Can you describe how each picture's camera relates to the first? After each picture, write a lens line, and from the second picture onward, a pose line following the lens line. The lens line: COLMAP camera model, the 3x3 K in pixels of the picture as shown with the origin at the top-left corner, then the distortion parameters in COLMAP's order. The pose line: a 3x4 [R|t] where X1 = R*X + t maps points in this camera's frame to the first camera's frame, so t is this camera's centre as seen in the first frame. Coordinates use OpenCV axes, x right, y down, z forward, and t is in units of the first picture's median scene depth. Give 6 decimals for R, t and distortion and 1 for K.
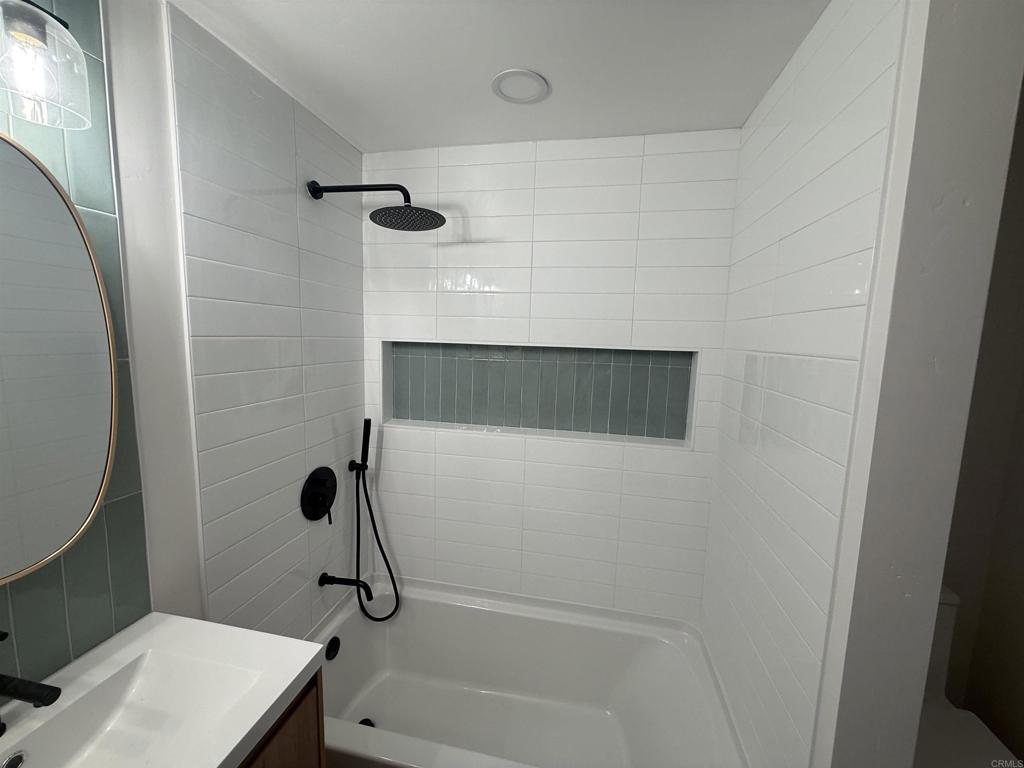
lens RADIAL K [[404.5, 0, 506.1], [0, 404.5, 380.9], [0, 0, 1]] dist [-0.001274, 0.000102]
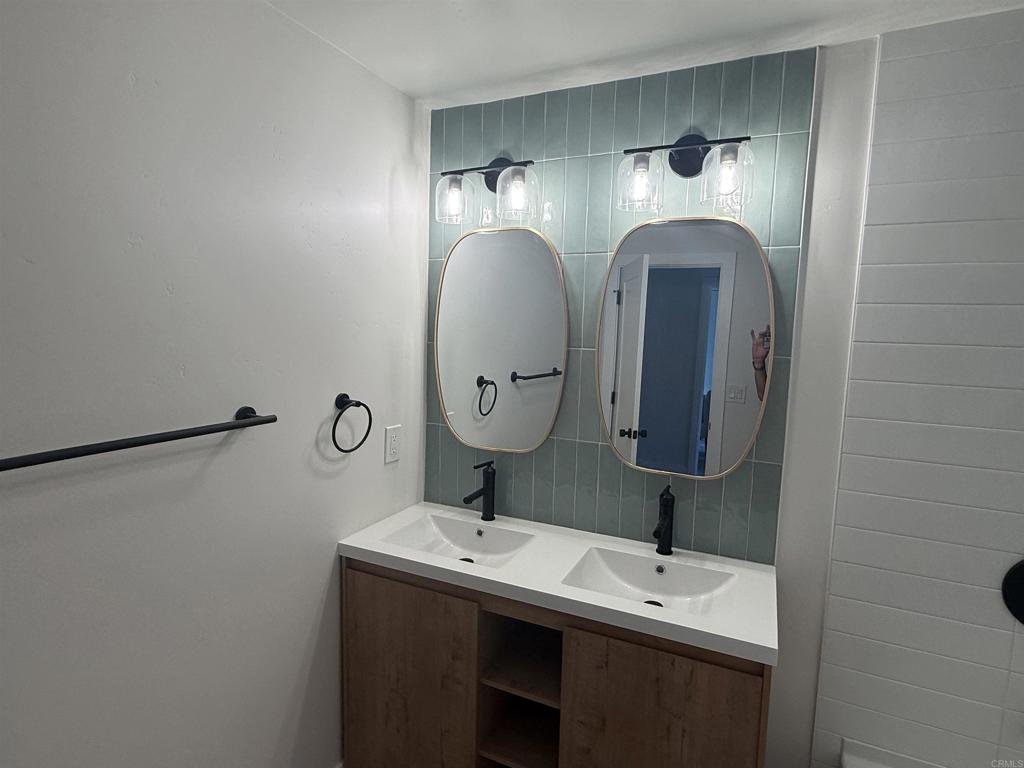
lens RADIAL K [[536.9, 0, 512.7], [0, 536.9, 379.4], [0, 0, 1]] dist [-0.001831, -0.000715]
pose [[-0.225111, 0.074841, -0.971455, 0.463112], [-0.141259, 0.984004, 0.108541, -0.023933], [0.964039, 0.161661, -0.210938, 0.274947]]
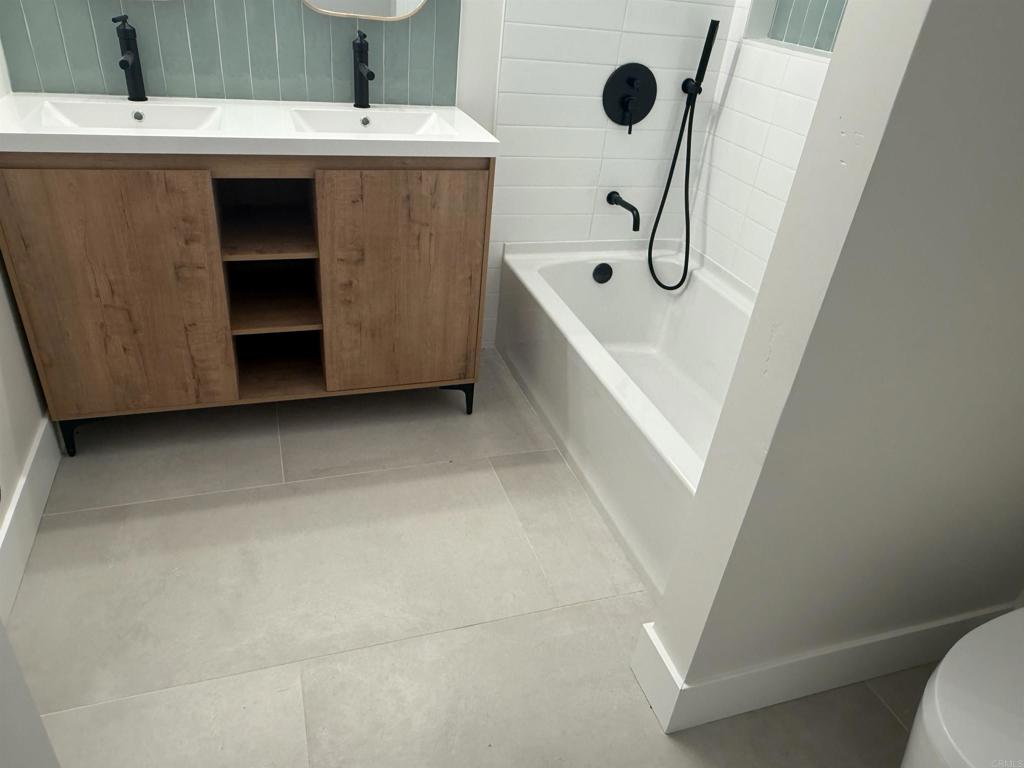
lens RADIAL K [[711.5, 0, 511.4], [0, 711.5, 378.9], [0, 0, 1]] dist [0.006425, -0.010109]
pose [[0.514219, 0.468444, -0.718428, 0.735986], [-0.182799, 0.878276, 0.441833, 0.164278], [0.837952, -0.095871, 0.537257, -0.104752]]
